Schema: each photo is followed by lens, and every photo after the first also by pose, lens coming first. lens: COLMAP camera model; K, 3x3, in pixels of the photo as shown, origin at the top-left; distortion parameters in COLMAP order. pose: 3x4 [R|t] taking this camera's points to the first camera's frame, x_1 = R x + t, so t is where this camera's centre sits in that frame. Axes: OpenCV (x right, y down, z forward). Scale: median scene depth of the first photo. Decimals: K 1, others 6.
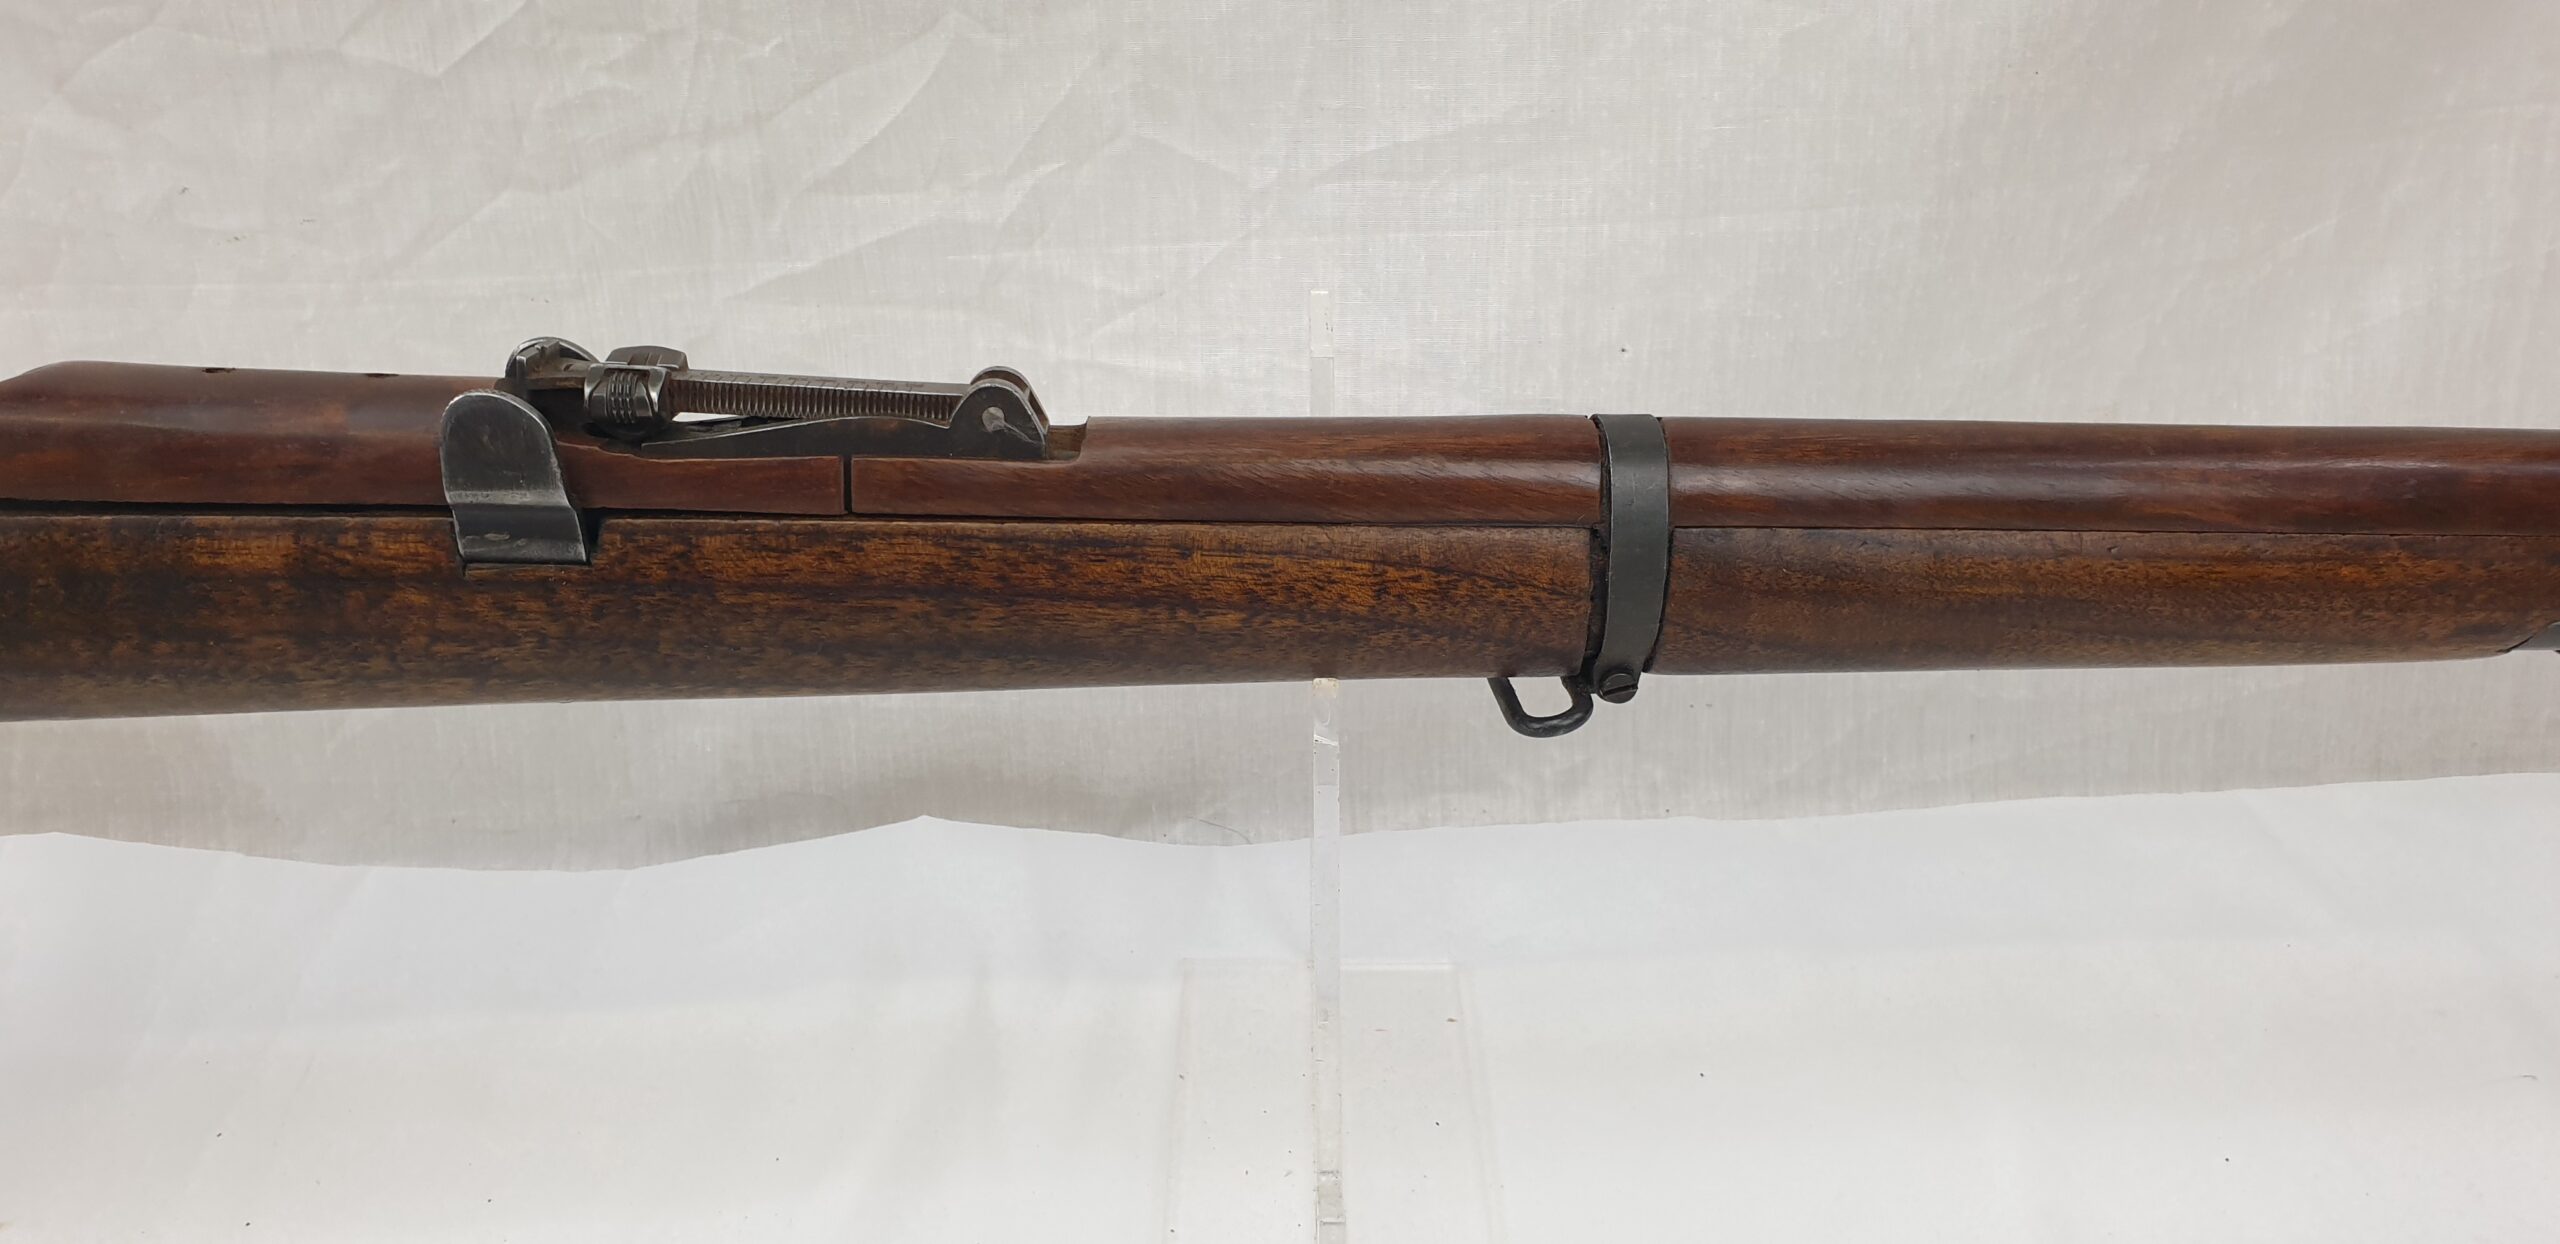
lens RADIAL K [[2042.3, 0, 1282.4], [0, 2042.3, 665.9], [0, 0, 1]] dist [0.015146, -0.044198]
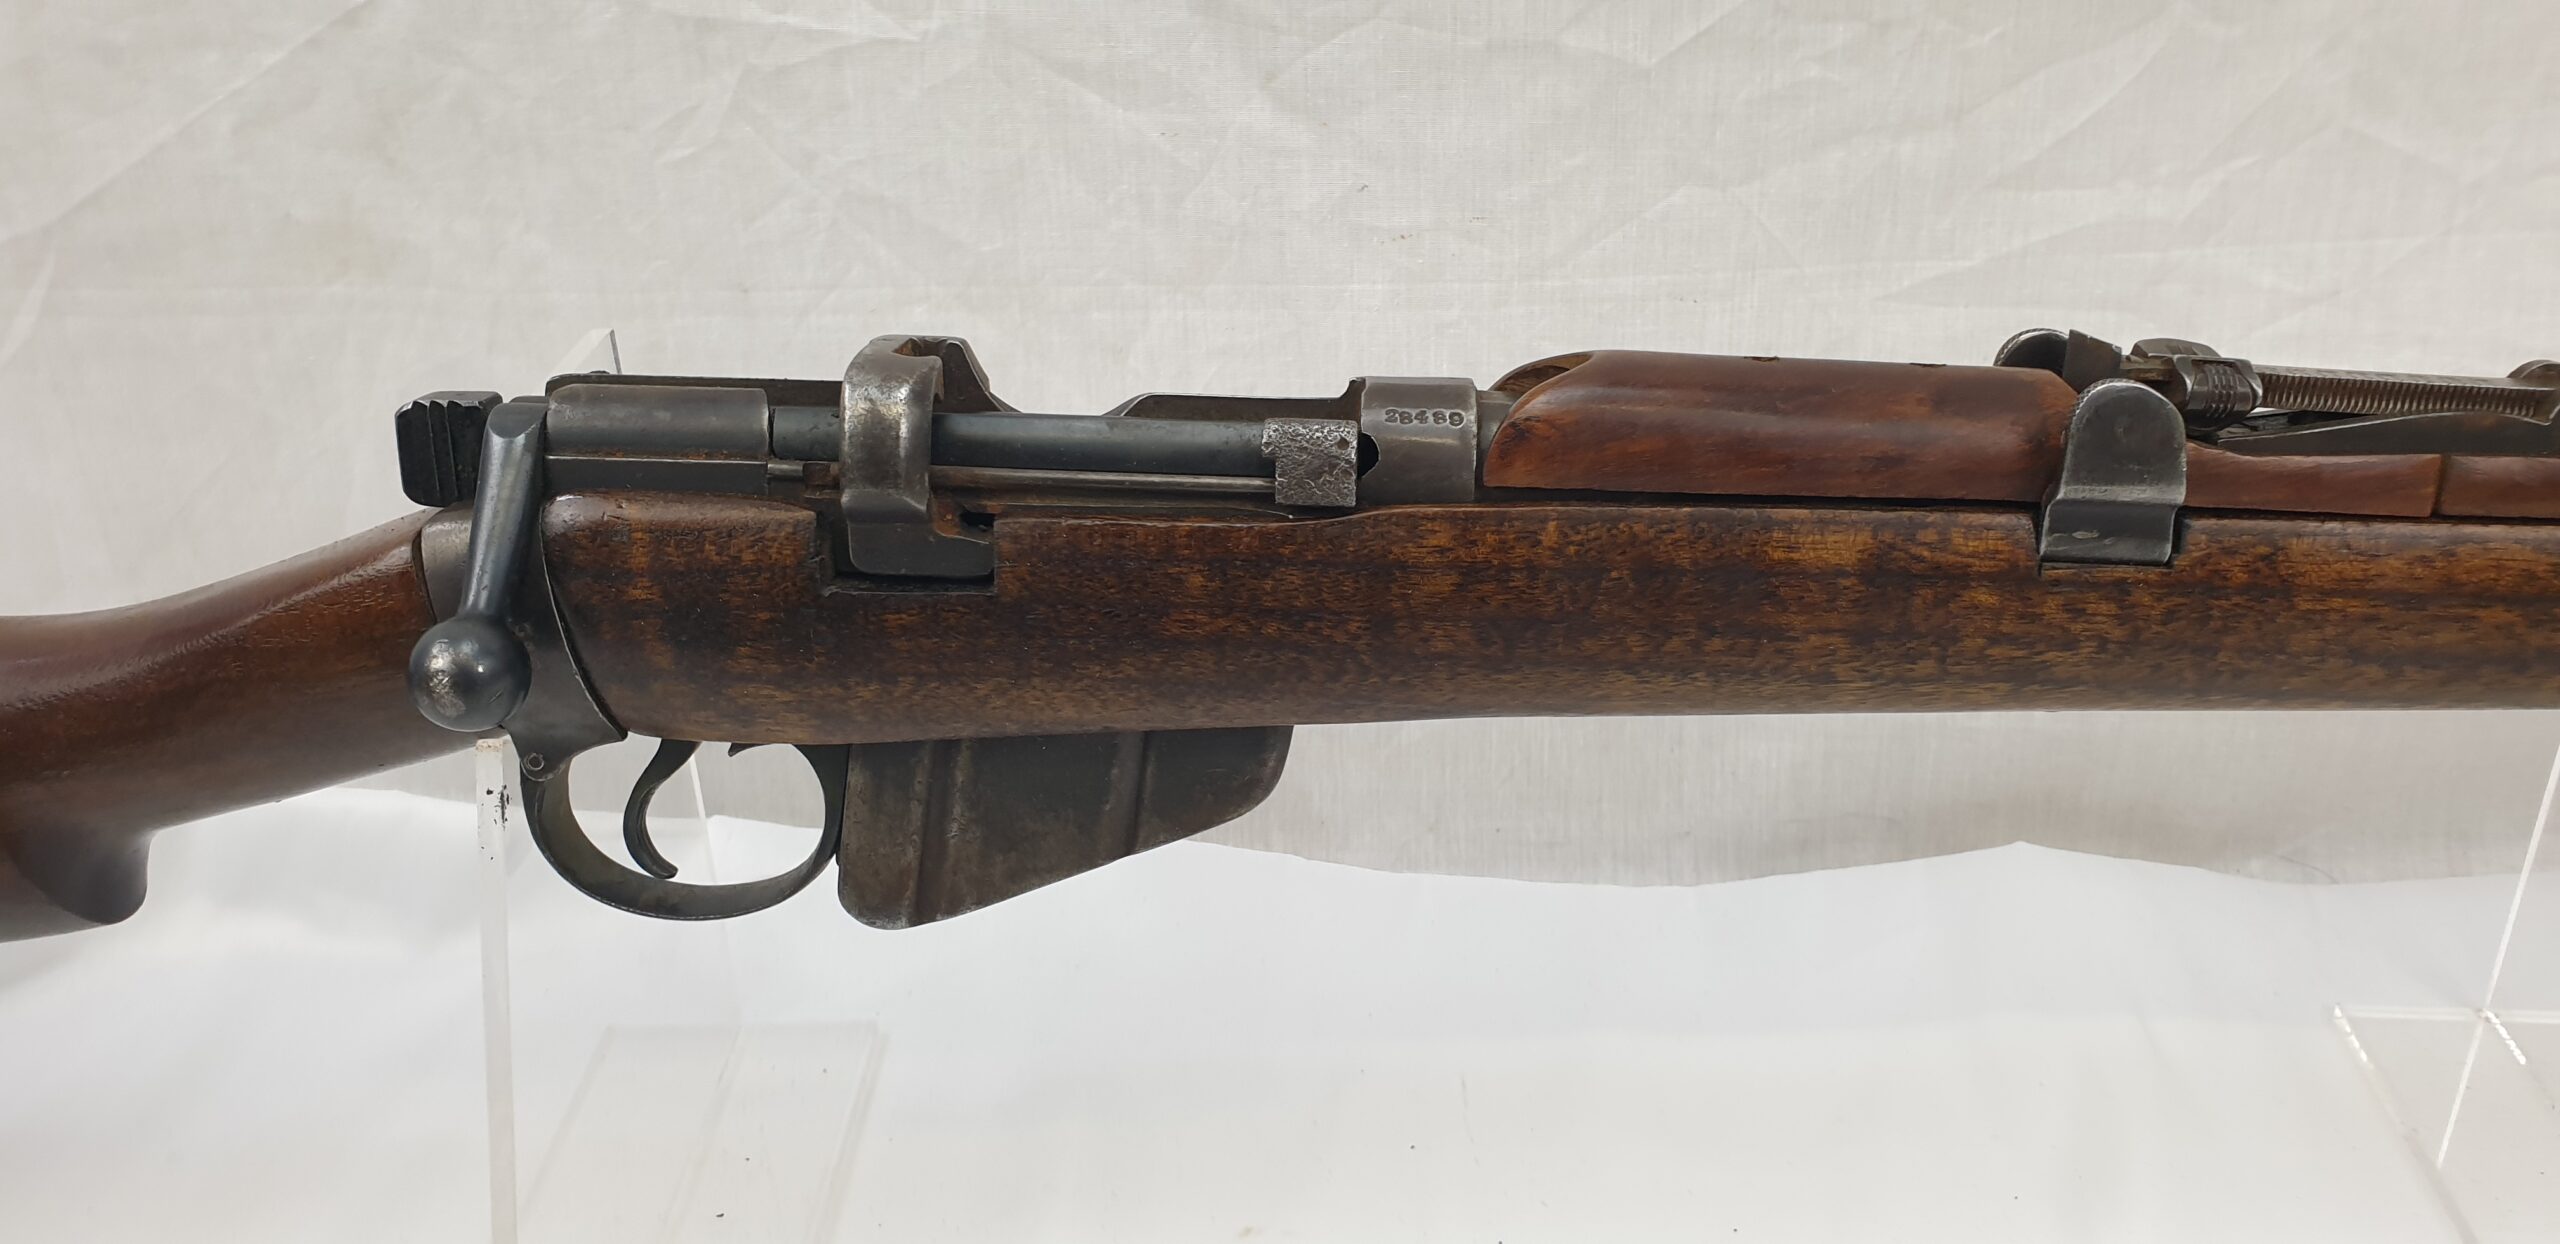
lens RADIAL K [[2123.8, 0, 1224.1], [0, 2123.8, 630.7], [0, 0, 1]] dist [-0.012324, -0.022065]
pose [[0.993835, 0.016893, -0.109578, -0.505108], [-0.020567, 0.999260, -0.032492, 0.016416], [0.108948, 0.034545, 0.993447, -0.017759]]
